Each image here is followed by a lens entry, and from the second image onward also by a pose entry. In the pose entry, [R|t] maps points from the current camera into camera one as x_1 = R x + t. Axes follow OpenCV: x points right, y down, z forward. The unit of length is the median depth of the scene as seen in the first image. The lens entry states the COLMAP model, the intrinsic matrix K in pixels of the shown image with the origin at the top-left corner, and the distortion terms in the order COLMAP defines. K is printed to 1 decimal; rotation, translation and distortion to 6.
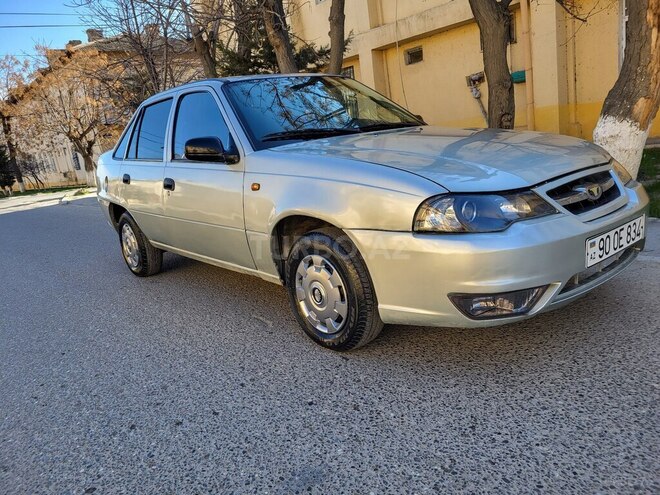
lens RADIAL K [[498.1, 0, 323.0], [0, 498.1, 246.4], [0, 0, 1]] dist [0.066557, -0.047050]
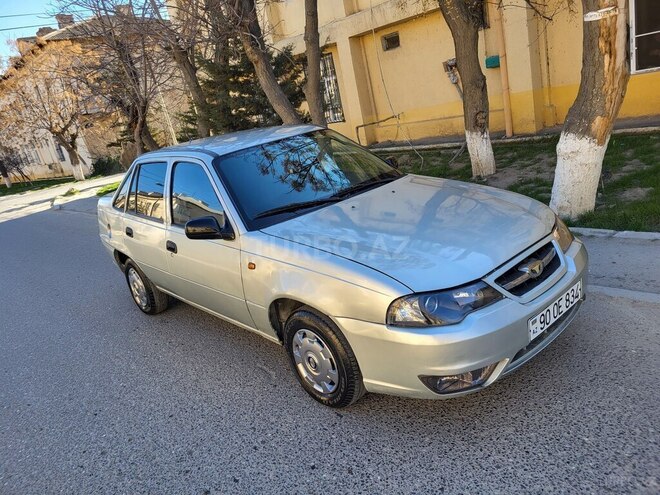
lens RADIAL K [[498.1, 0, 323.0], [0, 498.1, 246.4], [0, 0, 1]] dist [0.066557, -0.047050]
pose [[0.997146, -0.074792, 0.010314, 0.022445], [0.073932, 0.994977, 0.067490, -0.253686], [-0.015310, -0.066535, 0.997667, -0.158976]]
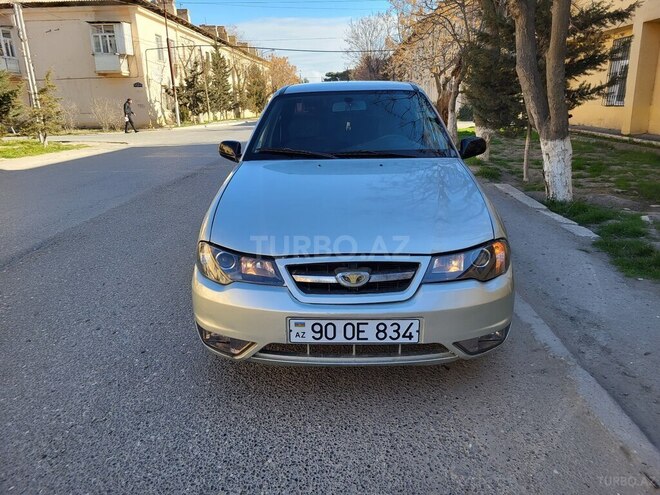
lens RADIAL K [[489.2, 0, 337.8], [0, 489.2, 246.6], [0, 0, 1]] dist [0.069710, -0.046354]
pose [[0.759511, 0.293264, -0.580637, 0.966244], [-0.214522, 0.955595, 0.202037, -0.329187], [0.614104, -0.028890, 0.788696, 0.187294]]
